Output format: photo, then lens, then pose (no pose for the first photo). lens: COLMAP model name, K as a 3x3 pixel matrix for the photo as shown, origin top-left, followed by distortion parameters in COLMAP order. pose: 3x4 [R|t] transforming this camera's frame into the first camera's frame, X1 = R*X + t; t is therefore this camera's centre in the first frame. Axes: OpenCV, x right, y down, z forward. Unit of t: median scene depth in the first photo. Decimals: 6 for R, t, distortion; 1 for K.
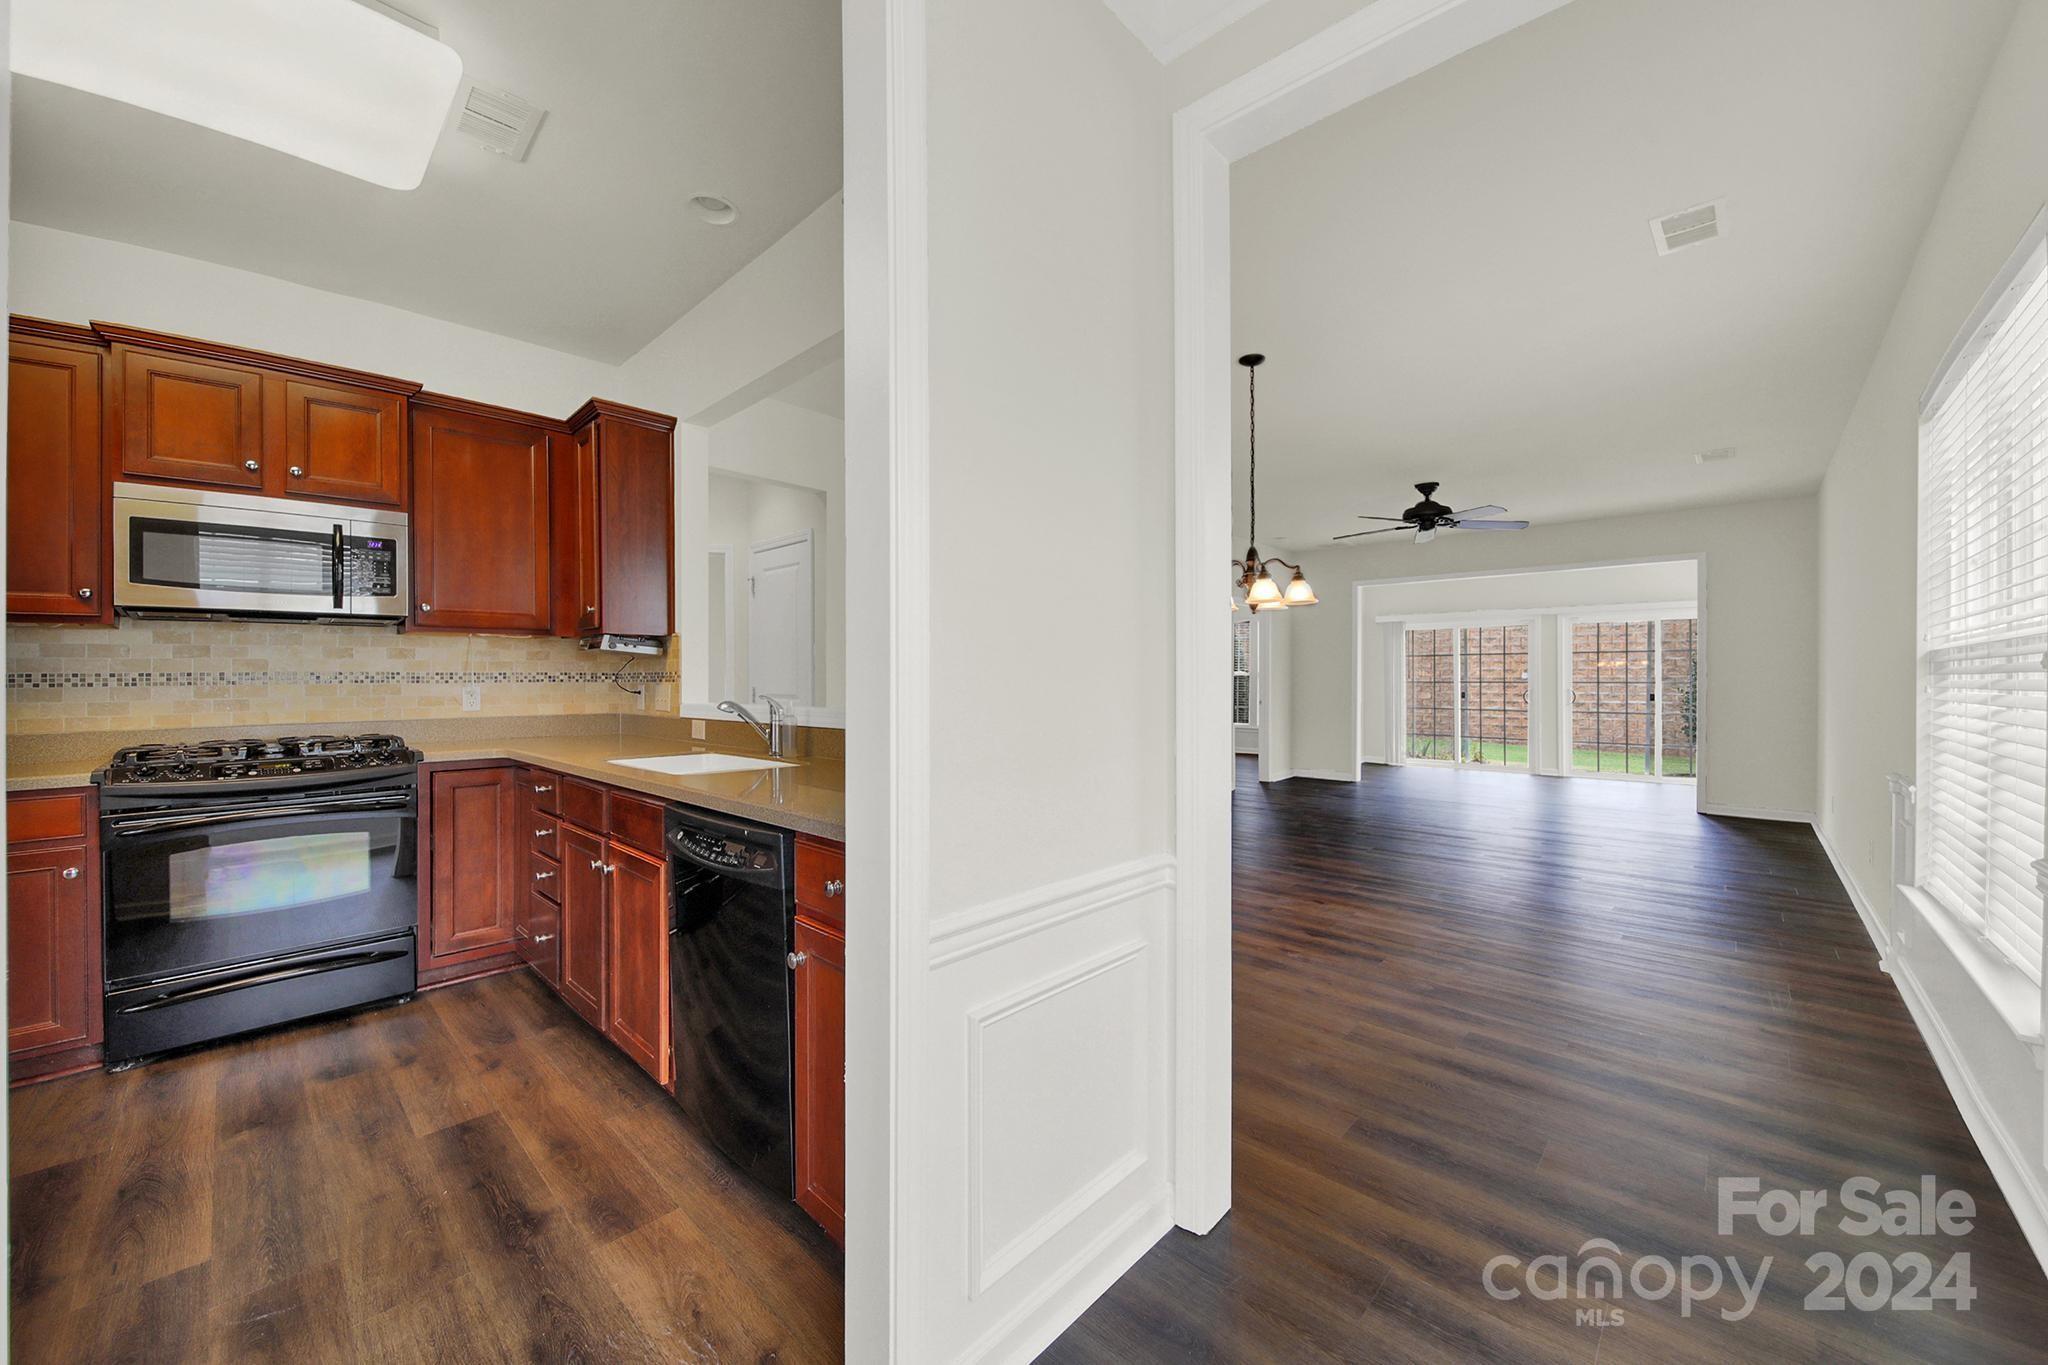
lens RADIAL K [[752.4, 0, 1030.0], [0, 752.4, 677.0], [0, 0, 1]] dist [-0.001370, -0.000198]
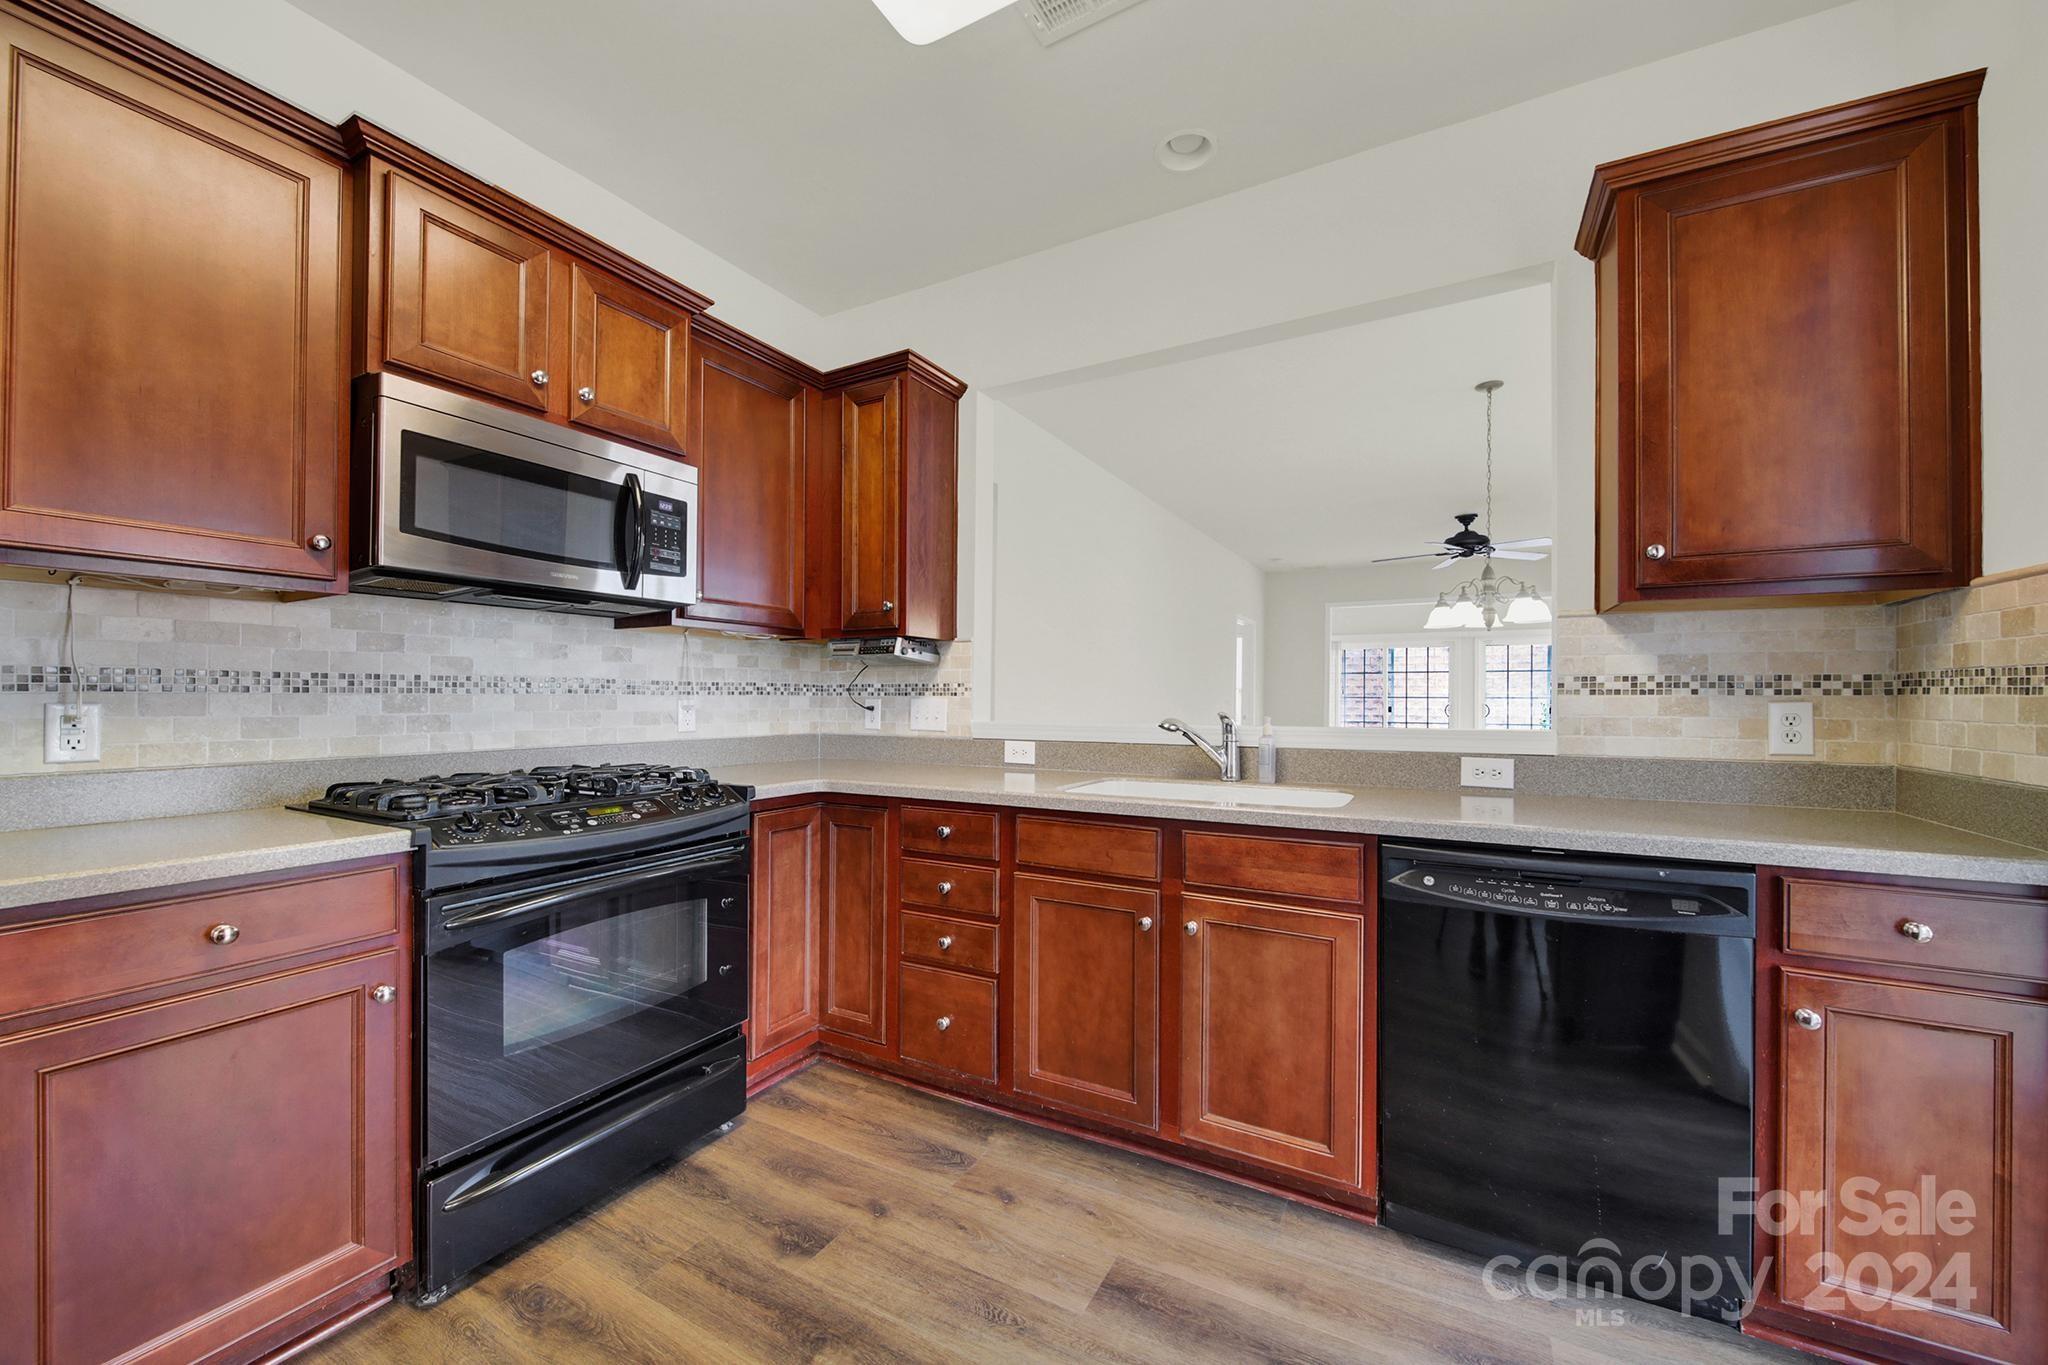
lens RADIAL K [[752.4, 0, 1030.0], [0, 752.4, 677.0], [0, 0, 1]] dist [-0.001370, -0.000198]
pose [[0.965814, 0.017670, 0.258635, -0.717667], [-0.010312, 0.999503, -0.029776, 0.010881], [-0.259032, 0.026091, 0.965516, 0.196302]]
